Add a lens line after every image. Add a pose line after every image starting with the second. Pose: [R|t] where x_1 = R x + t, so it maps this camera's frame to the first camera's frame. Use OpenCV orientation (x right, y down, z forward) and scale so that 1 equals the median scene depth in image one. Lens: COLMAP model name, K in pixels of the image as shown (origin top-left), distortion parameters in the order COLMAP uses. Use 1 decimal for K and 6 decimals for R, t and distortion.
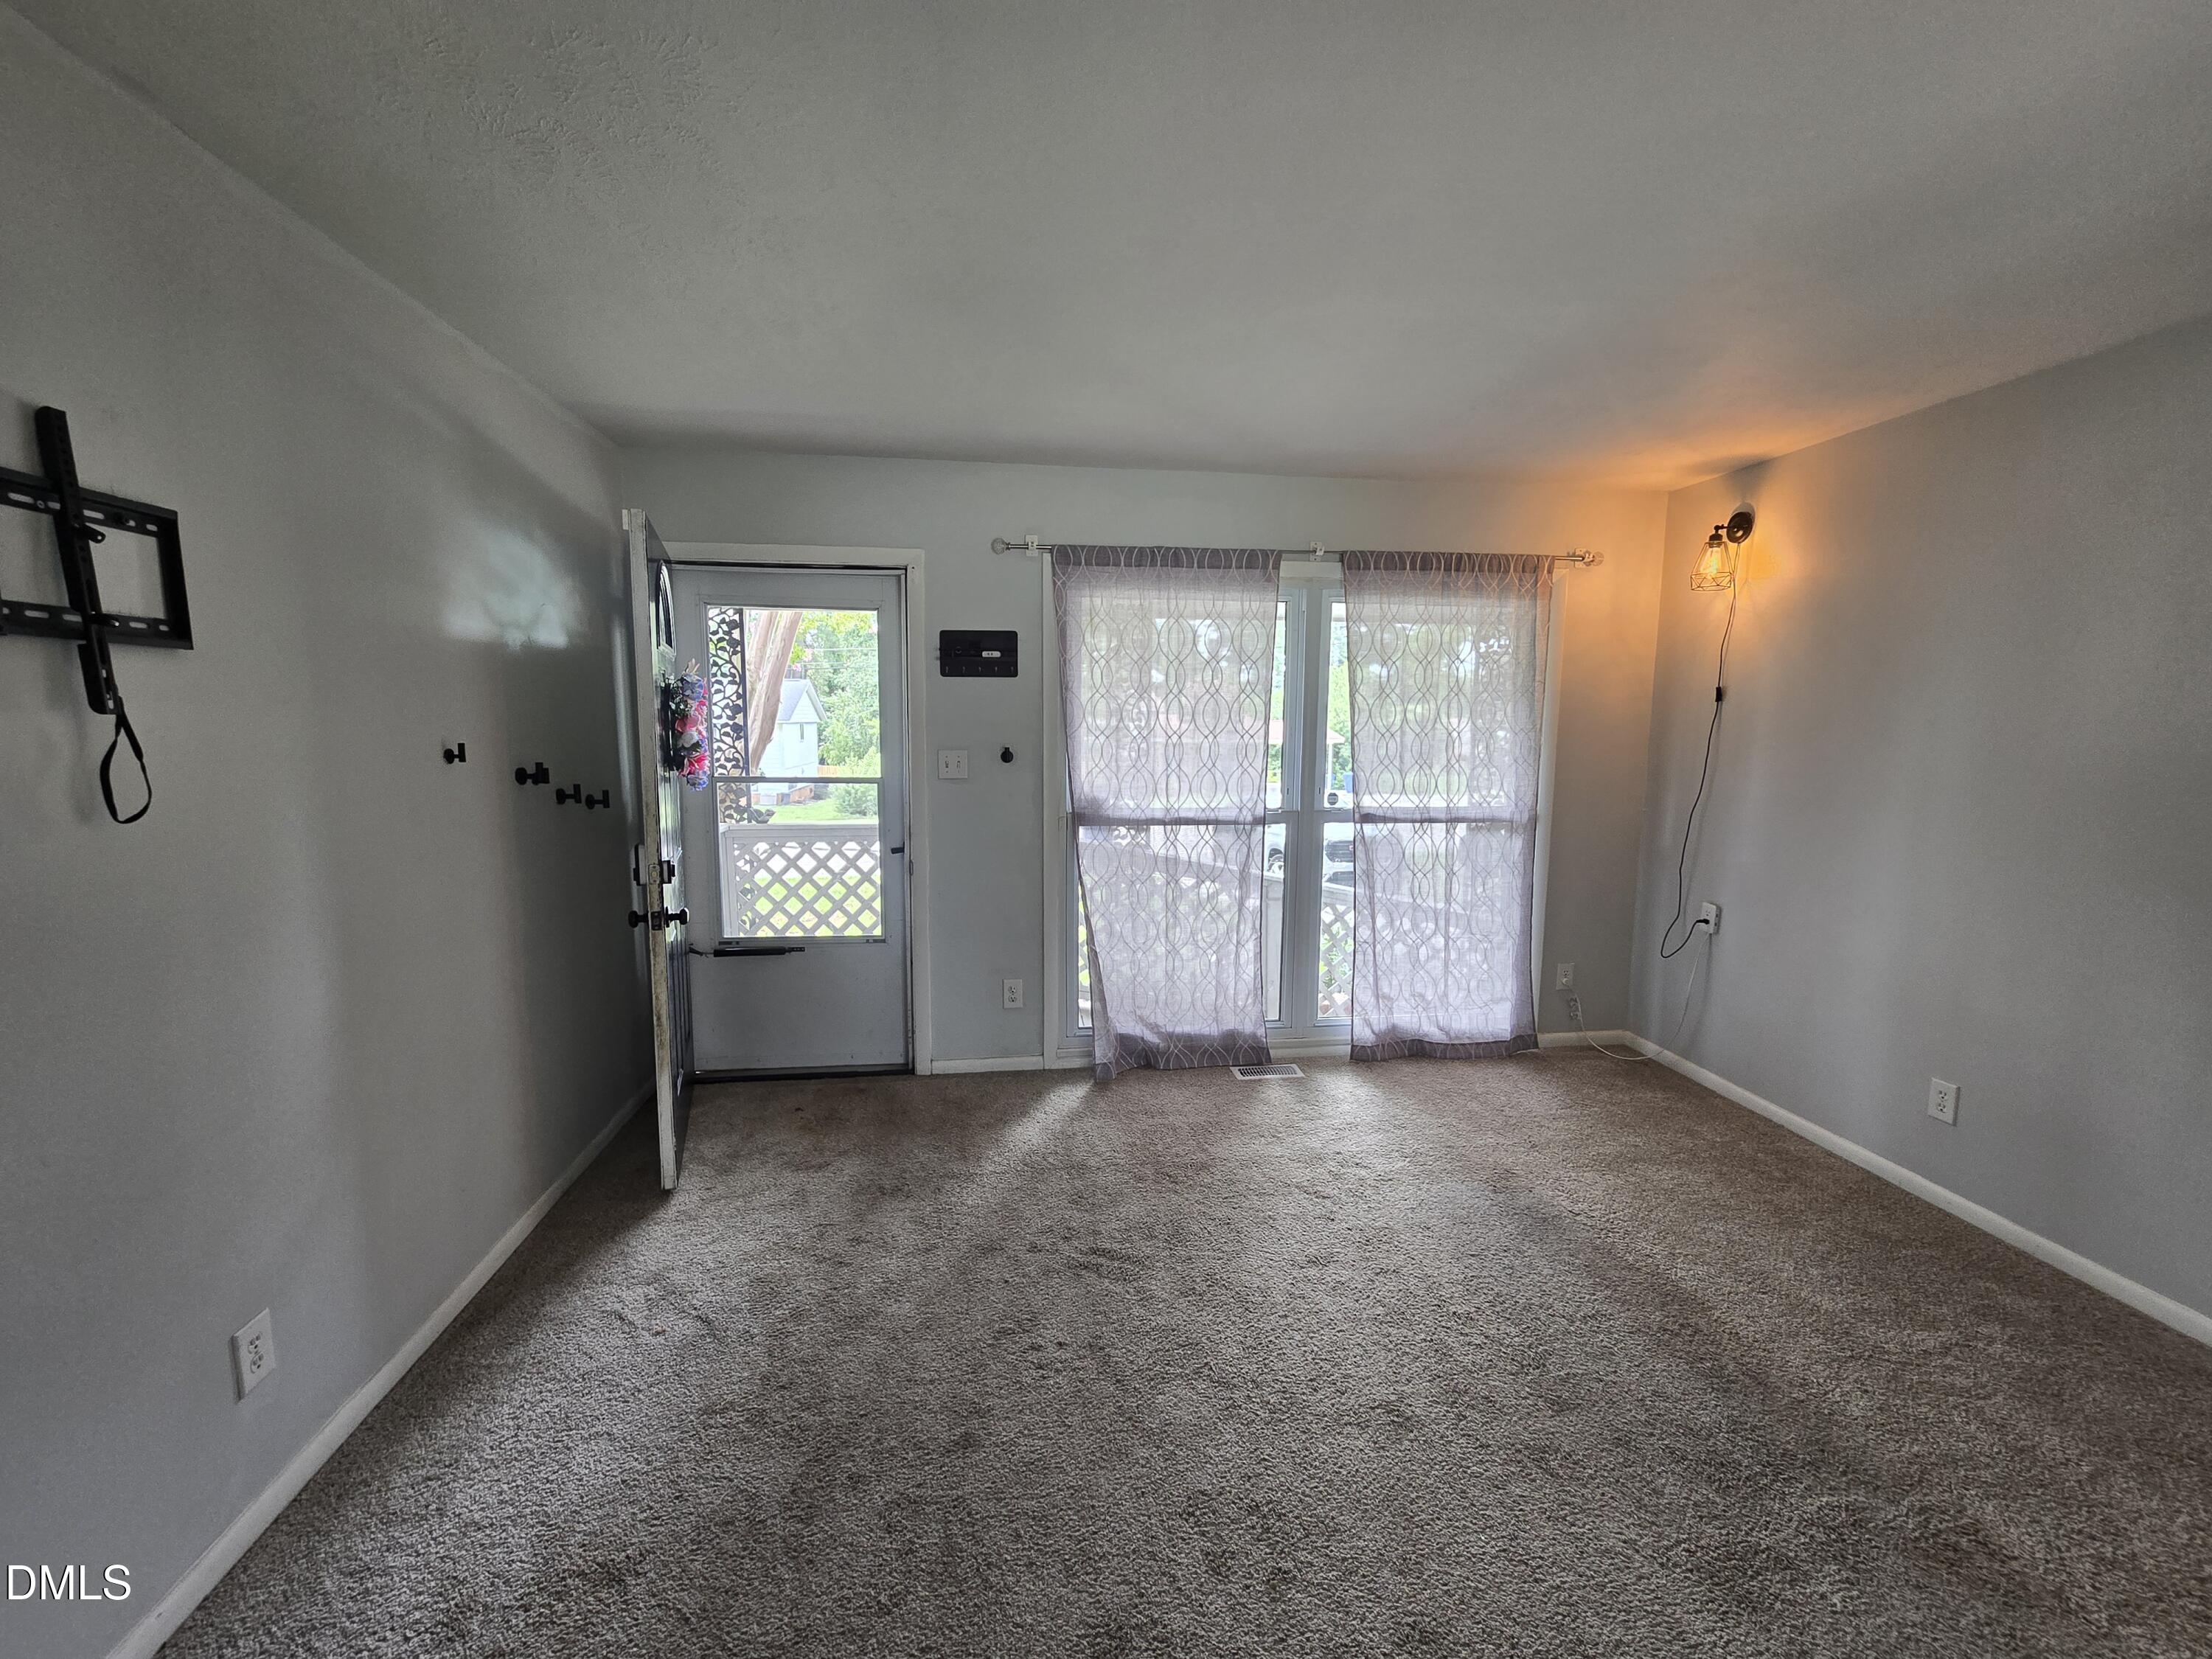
lens RADIAL K [[910.2, 0, 1093.4], [0, 910.2, 838.2], [0, 0, 1]] dist [-0.006152, 0.001423]
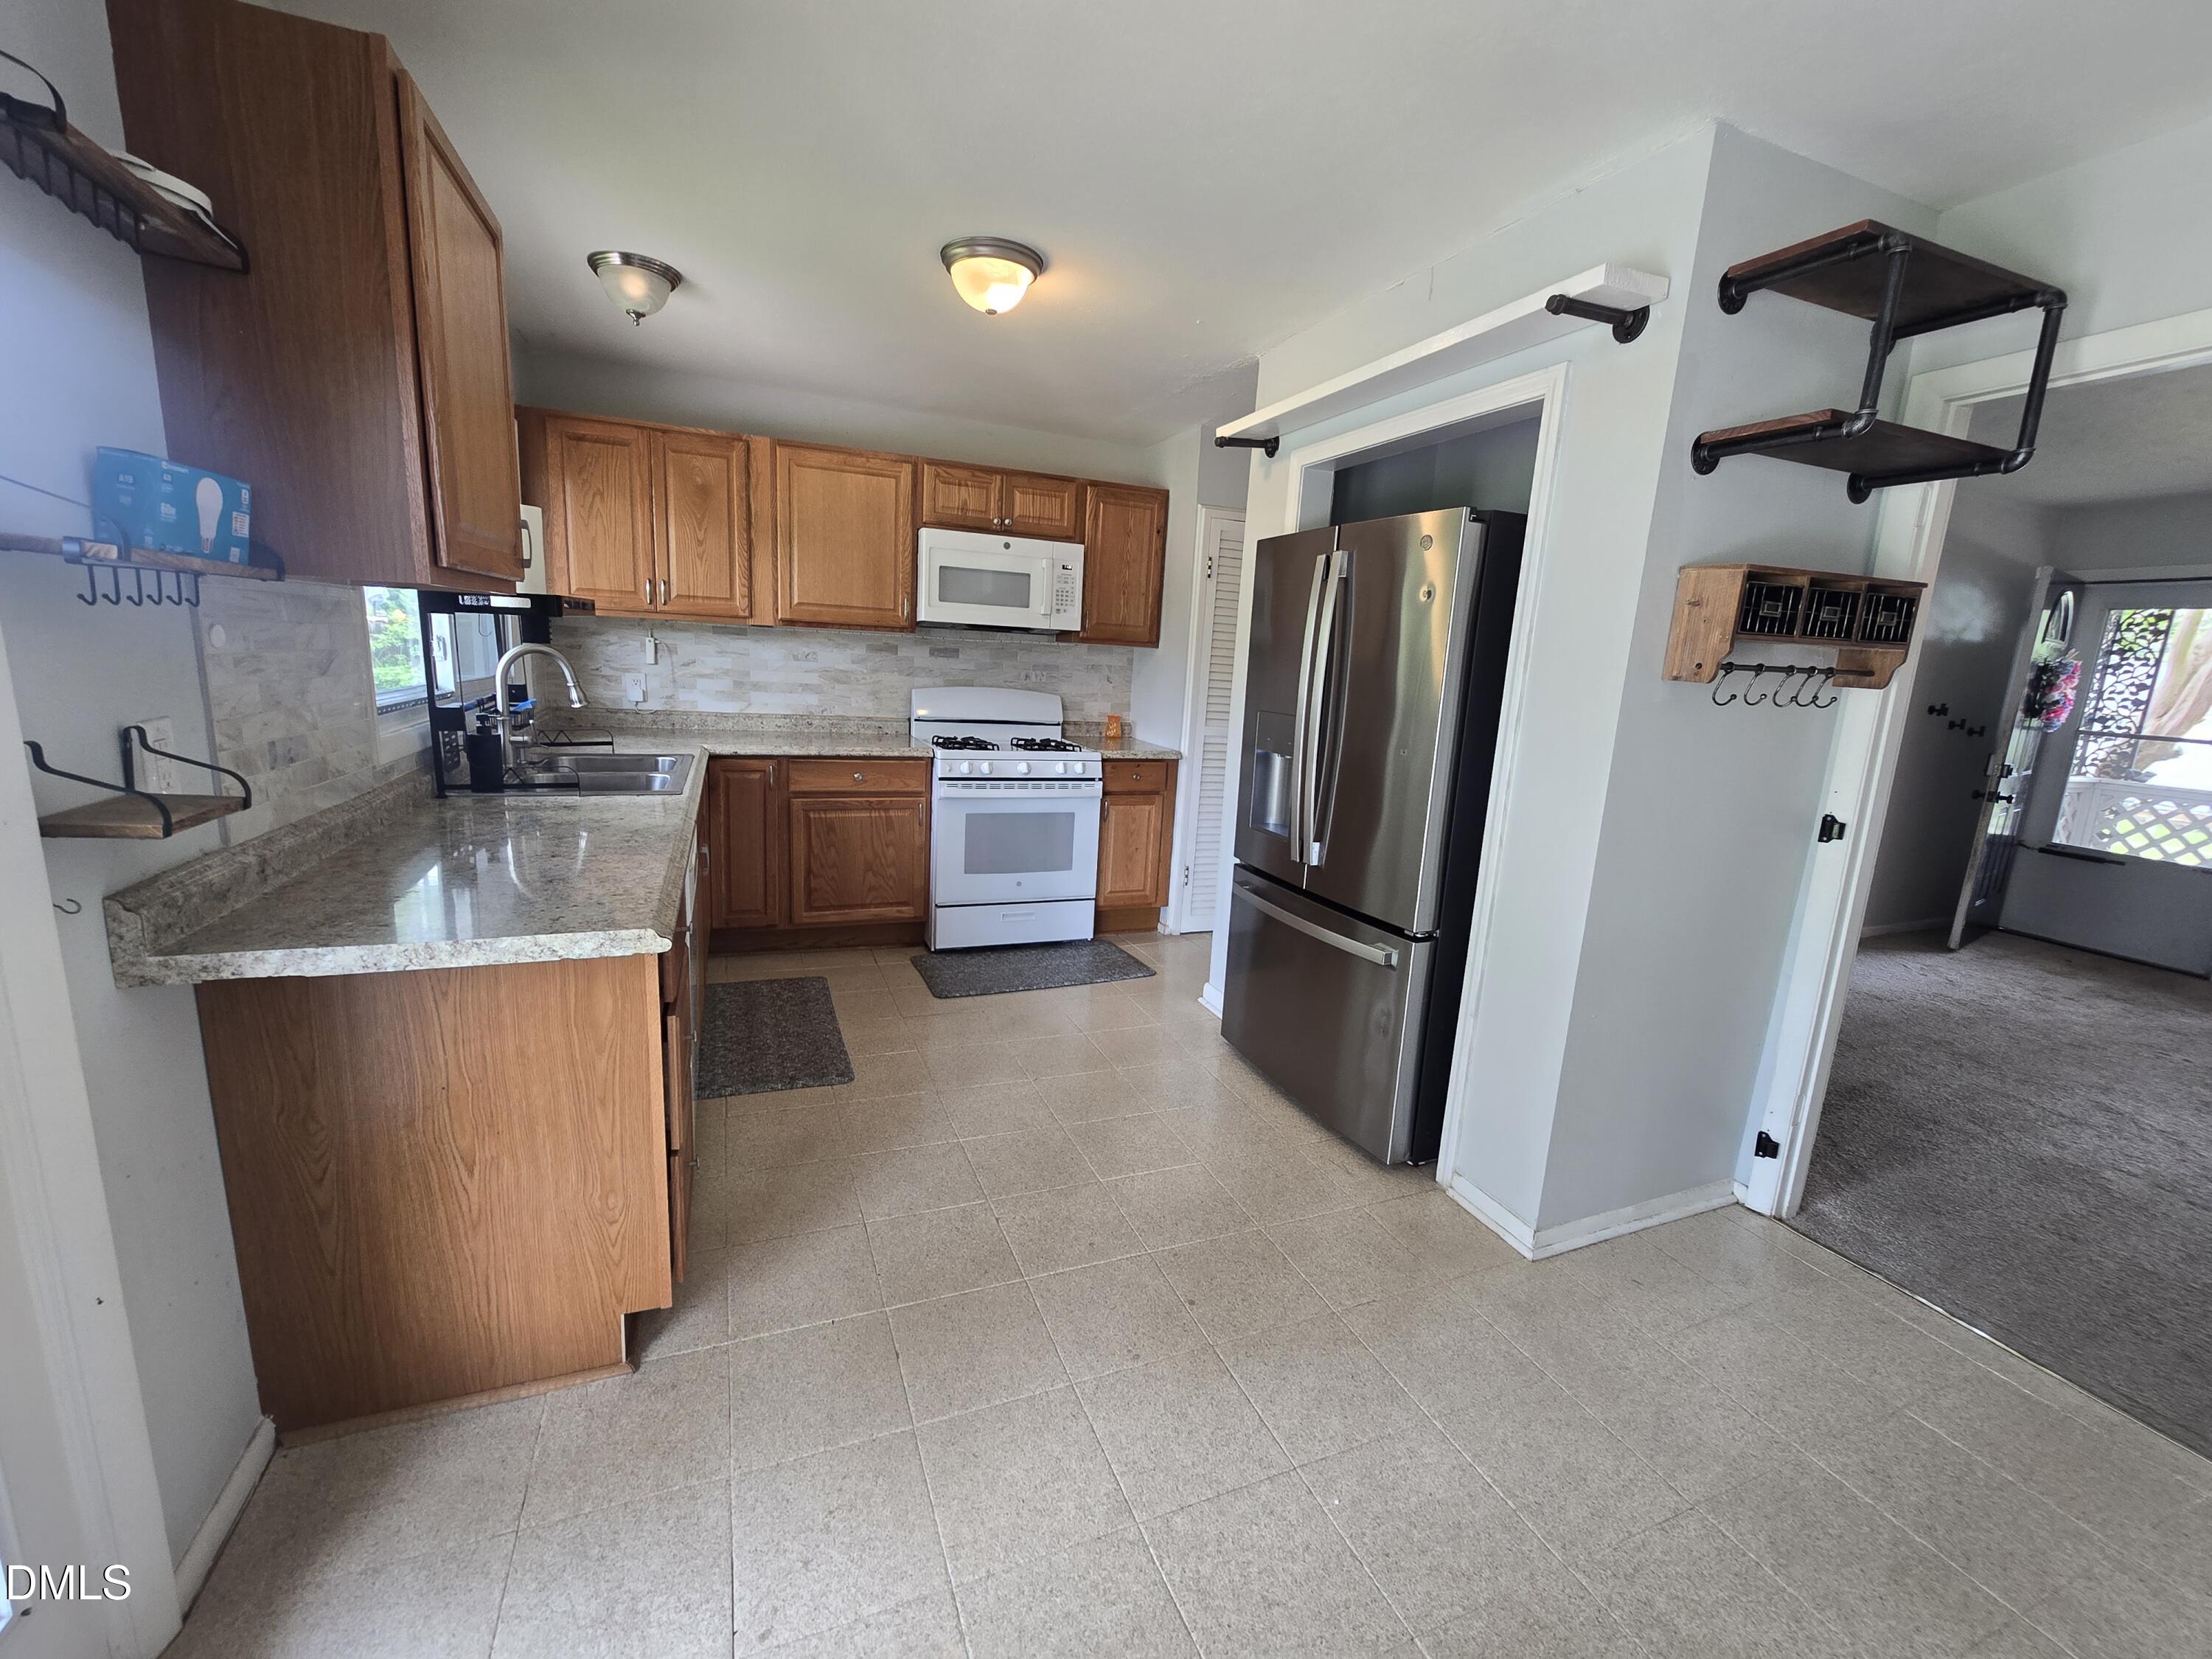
lens RADIAL K [[910.2, 0, 1098.7], [0, 910.2, 823.0], [0, 0, 1]] dist [-0.006152, 0.001423]
pose [[0.268667, 0.185867, -0.945130, 0.685240], [-0.176692, 0.974067, 0.141331, 0.184947], [0.946889, 0.129026, 0.294541, -1.092972]]
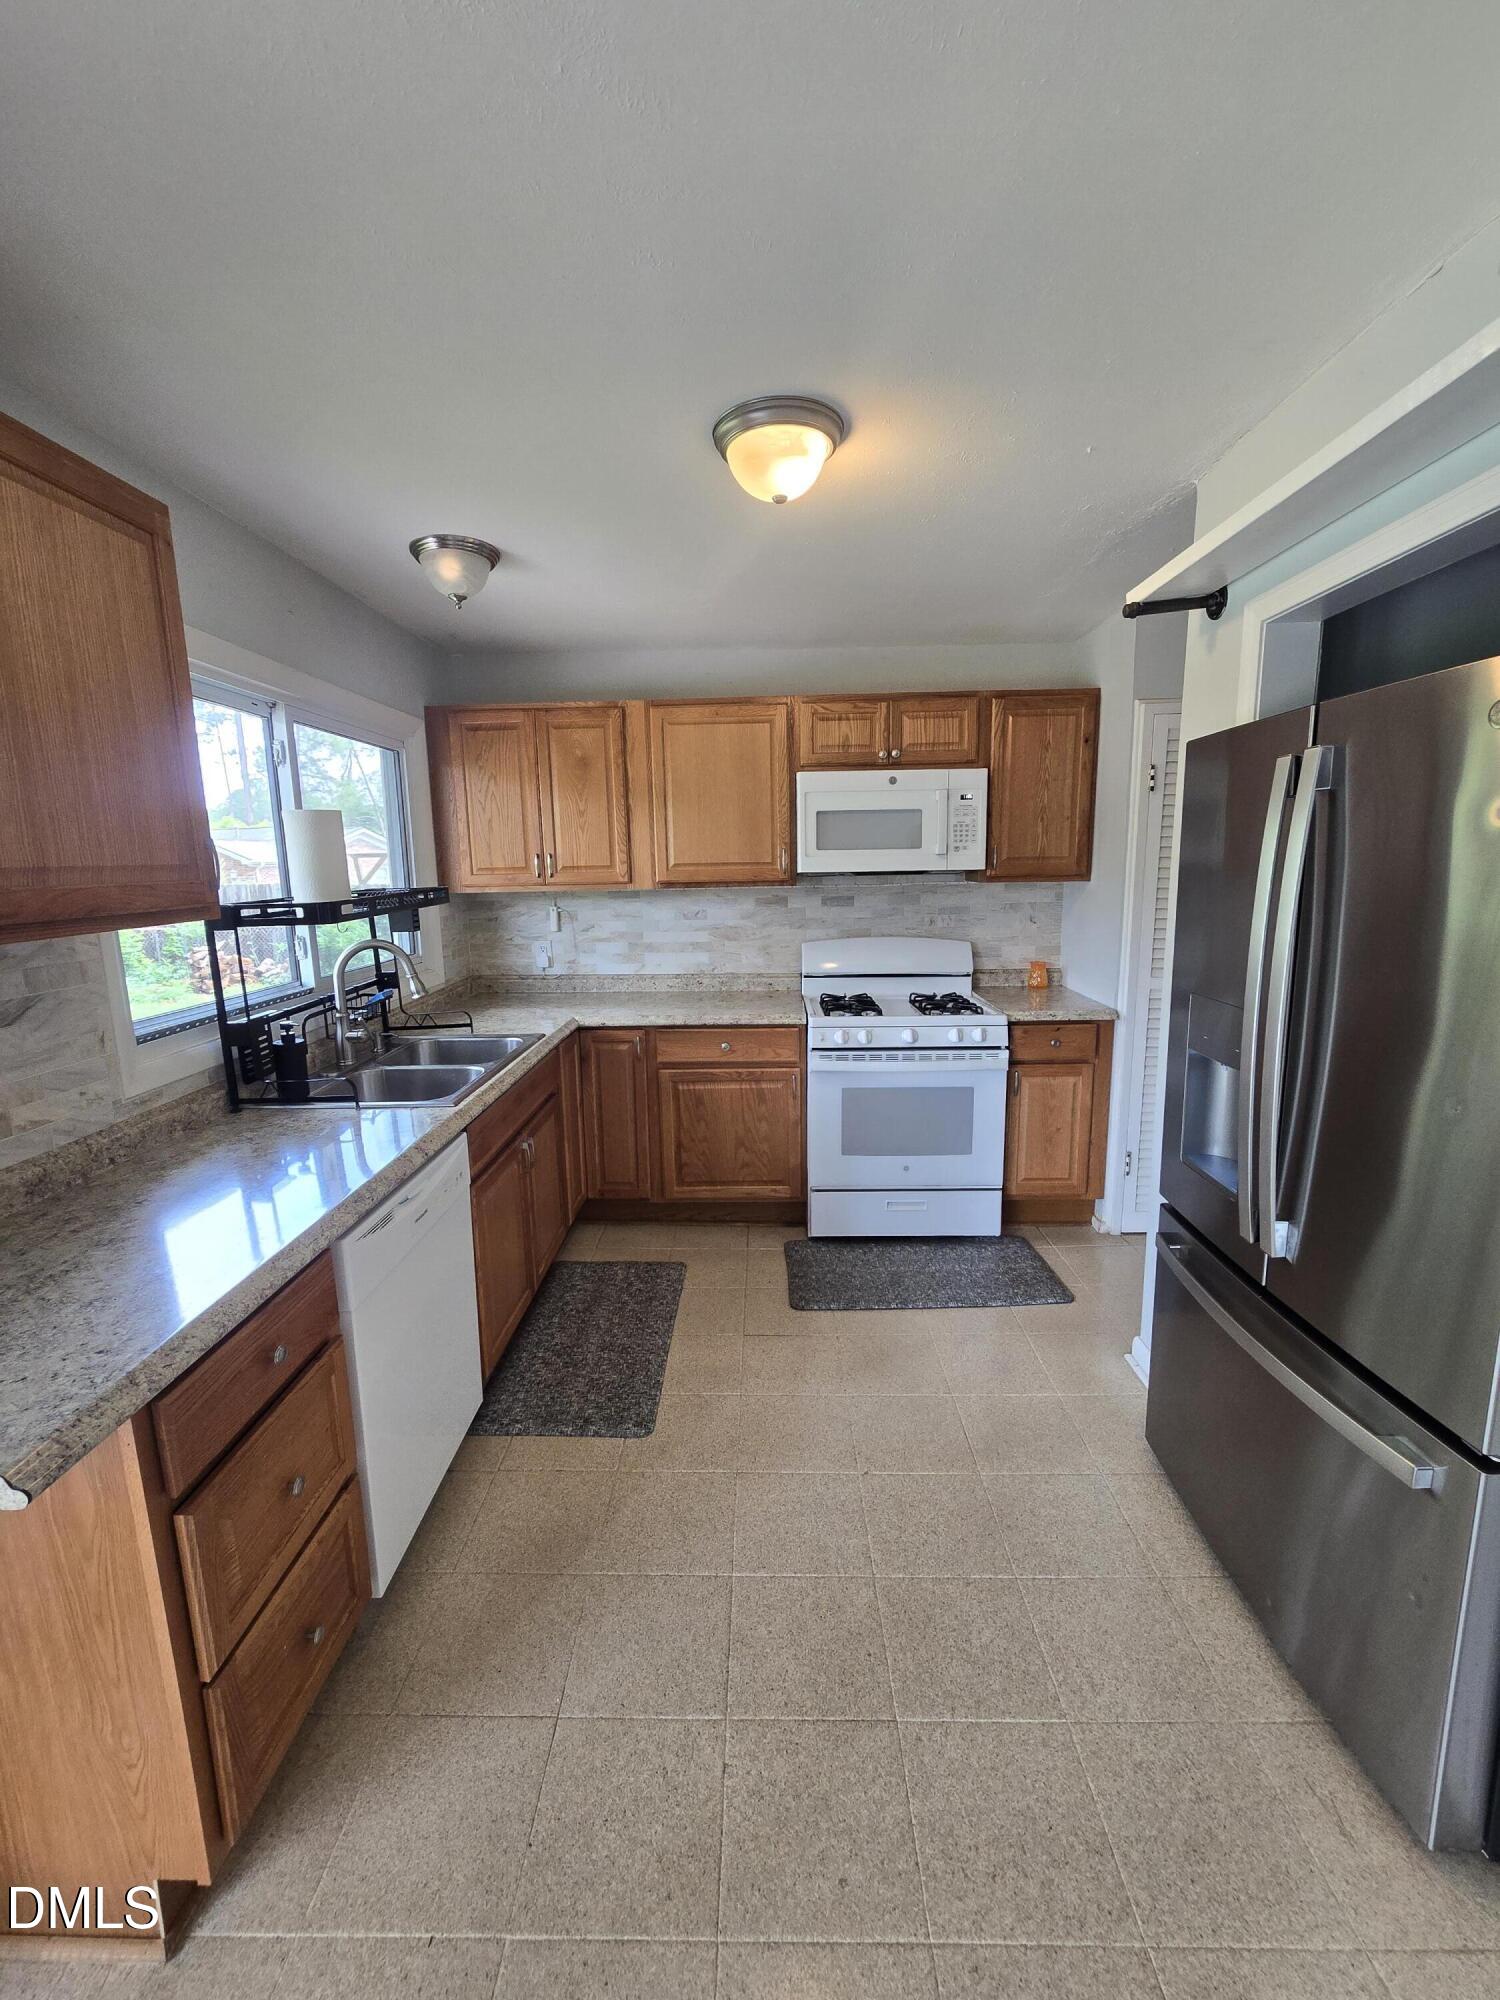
lens RADIAL K [[823.0, 0, 738.1], [0, 823.0, 1004.9], [0, 0, 1]] dist [-0.006152, 0.001423]
pose [[-0.134584, 0.165247, -0.977026, 0.374699], [-0.108072, 0.977667, 0.180242, 0.101643], [0.984991, 0.129847, -0.113720, -0.886597]]
